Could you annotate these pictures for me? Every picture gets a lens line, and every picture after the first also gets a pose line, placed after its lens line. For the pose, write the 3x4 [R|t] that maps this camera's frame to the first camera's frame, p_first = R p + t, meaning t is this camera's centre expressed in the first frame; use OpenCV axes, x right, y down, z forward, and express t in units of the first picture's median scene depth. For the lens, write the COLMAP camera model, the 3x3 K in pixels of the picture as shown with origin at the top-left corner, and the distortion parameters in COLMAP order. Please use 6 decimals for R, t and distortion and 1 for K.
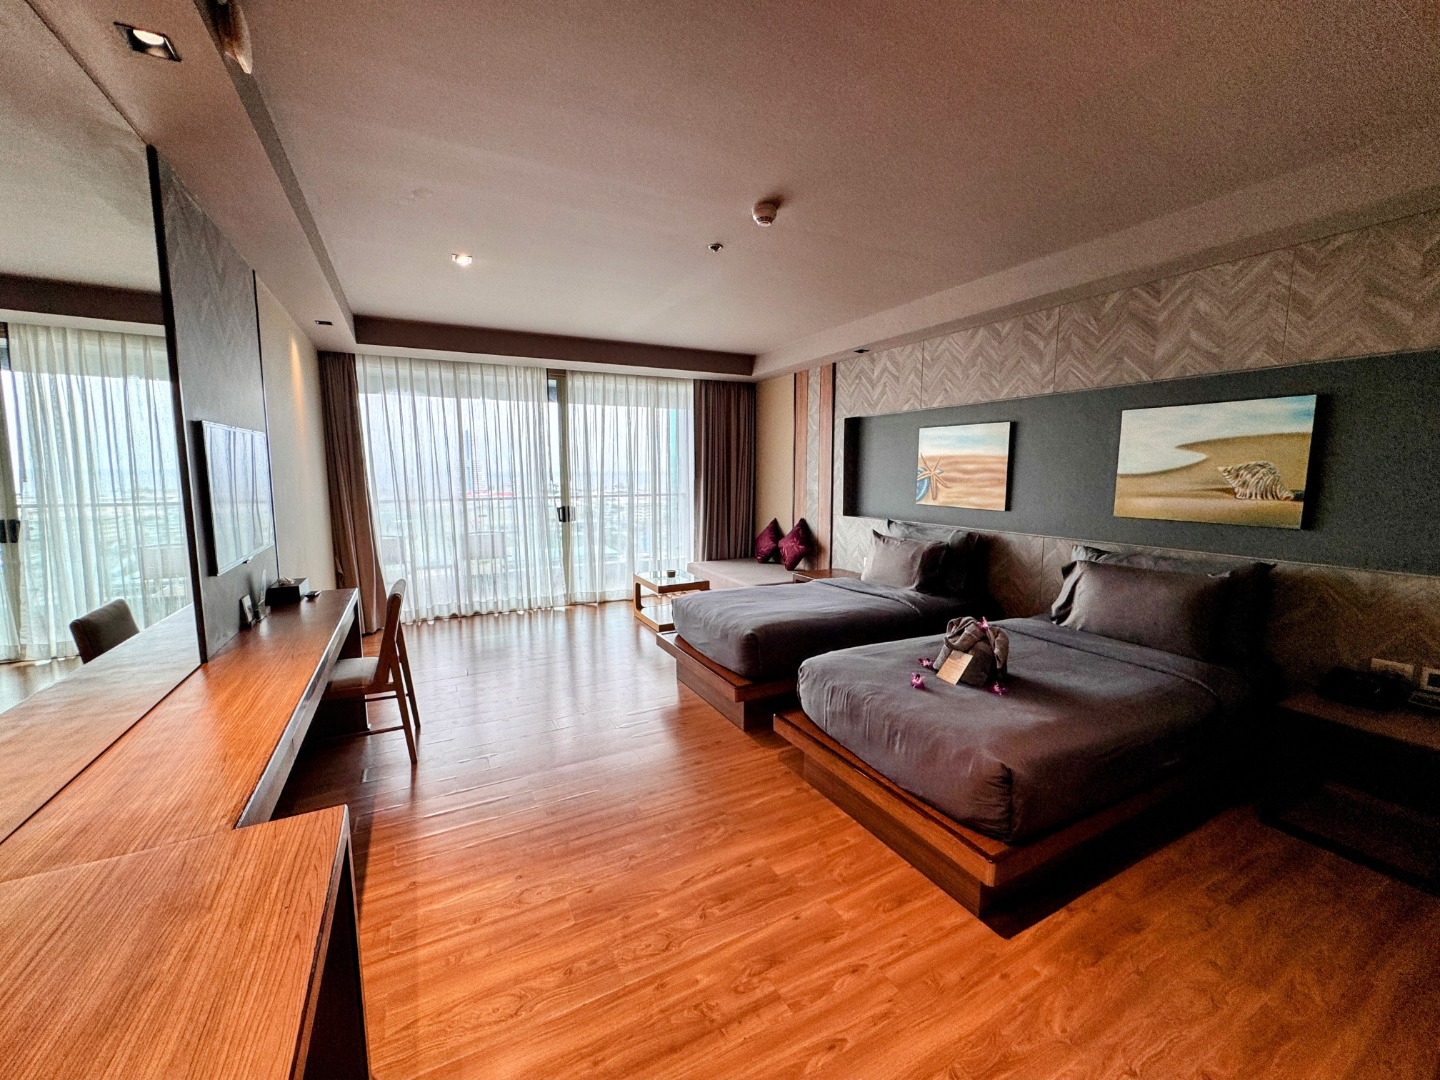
lens RADIAL K [[576.2, 0, 716.1], [0, 576.2, 534.4], [0, 0, 1]] dist [0.000573, 0.000367]
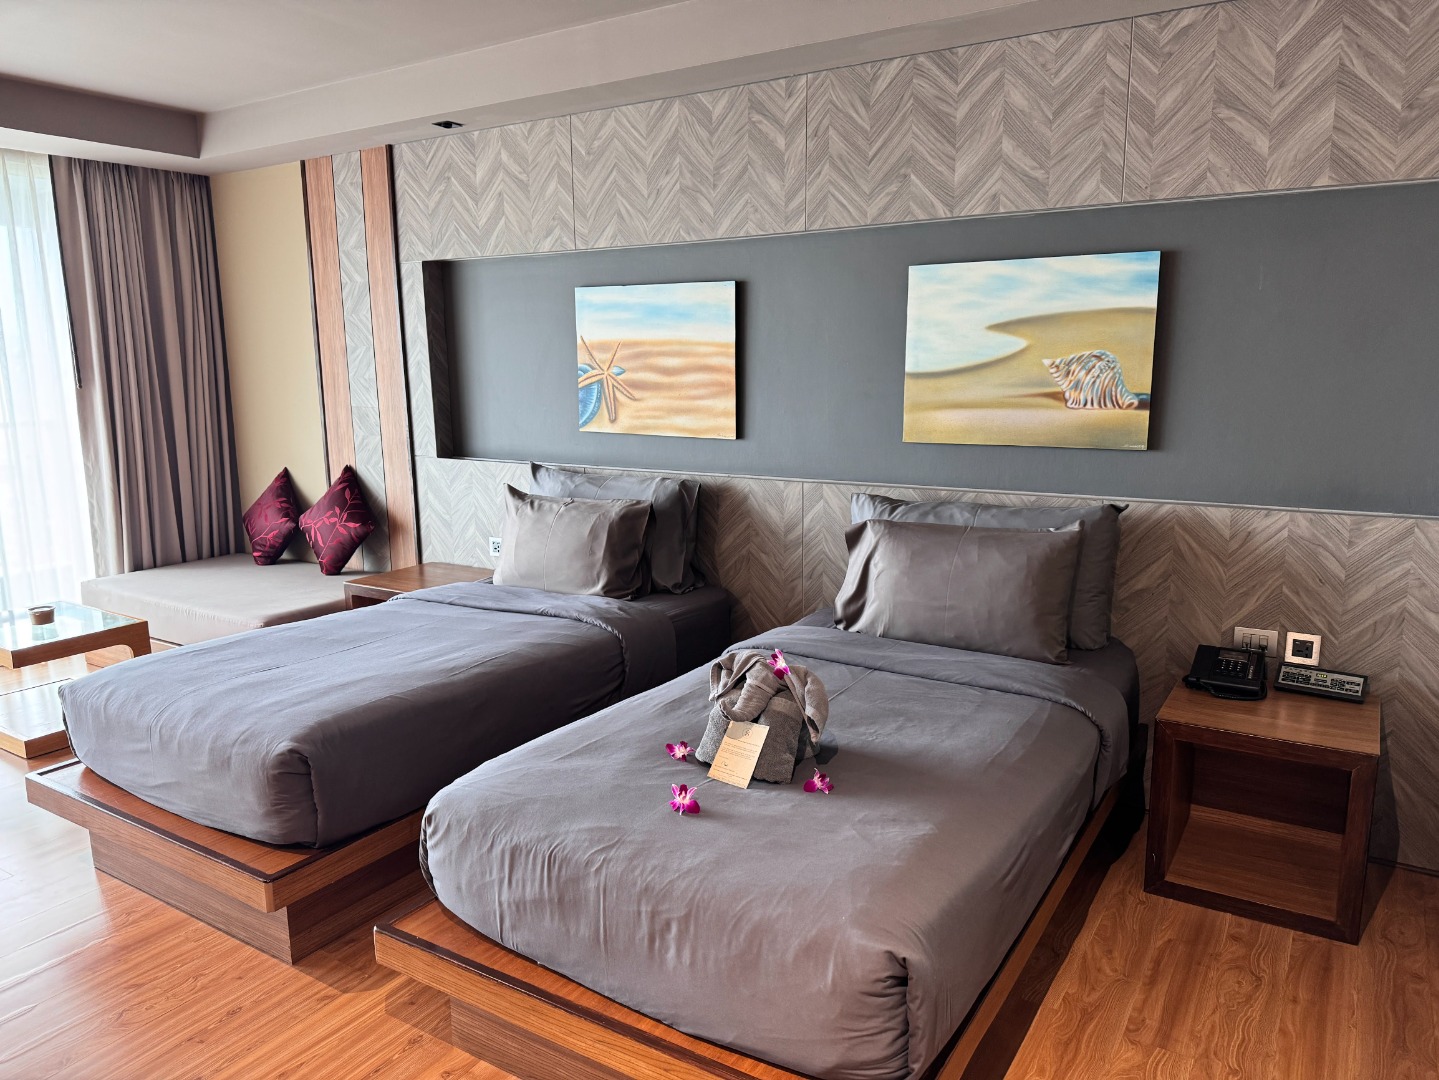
lens RADIAL K [[1002.3, 0, 718.7], [0, 1002.3, 548.8], [0, 0, 1]] dist [0.049530, -0.068504]
pose [[0.860965, -0.098918, 0.498954, -0.026270], [0.063210, 0.994112, 0.088012, -0.025985], [-0.504722, -0.044237, 0.862148, 0.181490]]
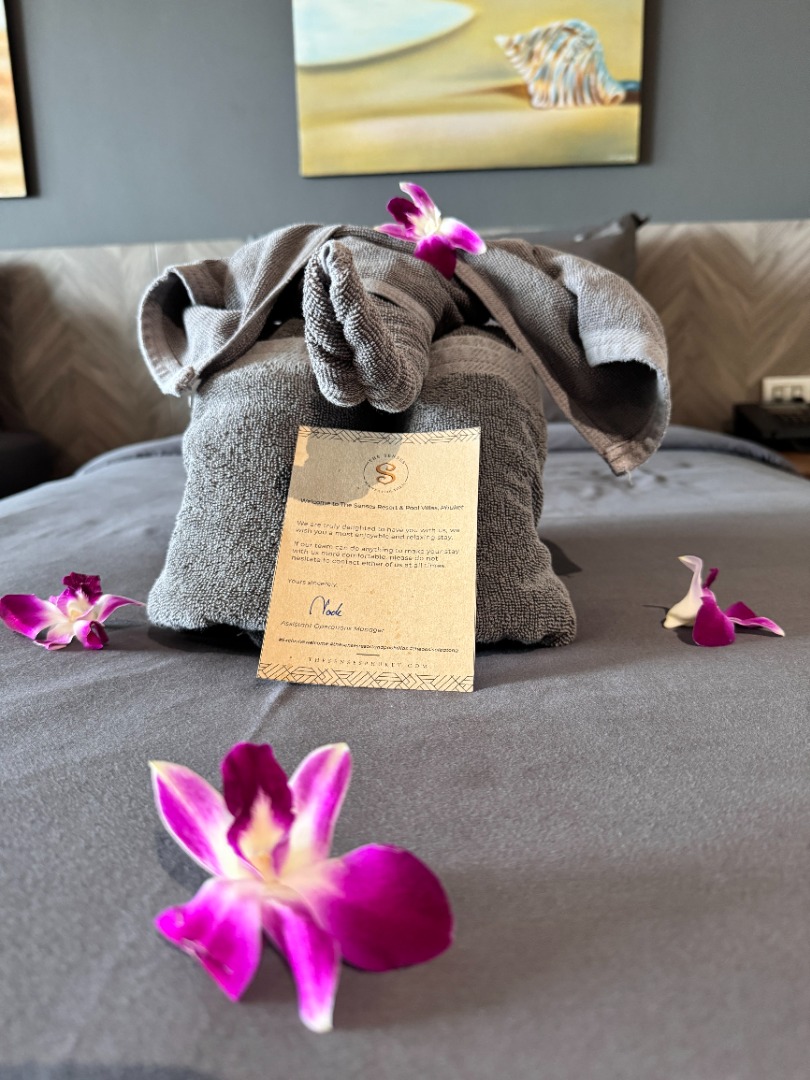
lens RADIAL K [[752.2, 0, 379.7], [0, 752.2, 538.7], [0, 0, 1]] dist [0.049530, -0.068504]
pose [[0.516961, -0.198264, 0.832732, 0.217430], [0.120834, 0.979969, 0.158305, 0.154004], [-0.847438, 0.018785, 0.530562, 0.698173]]
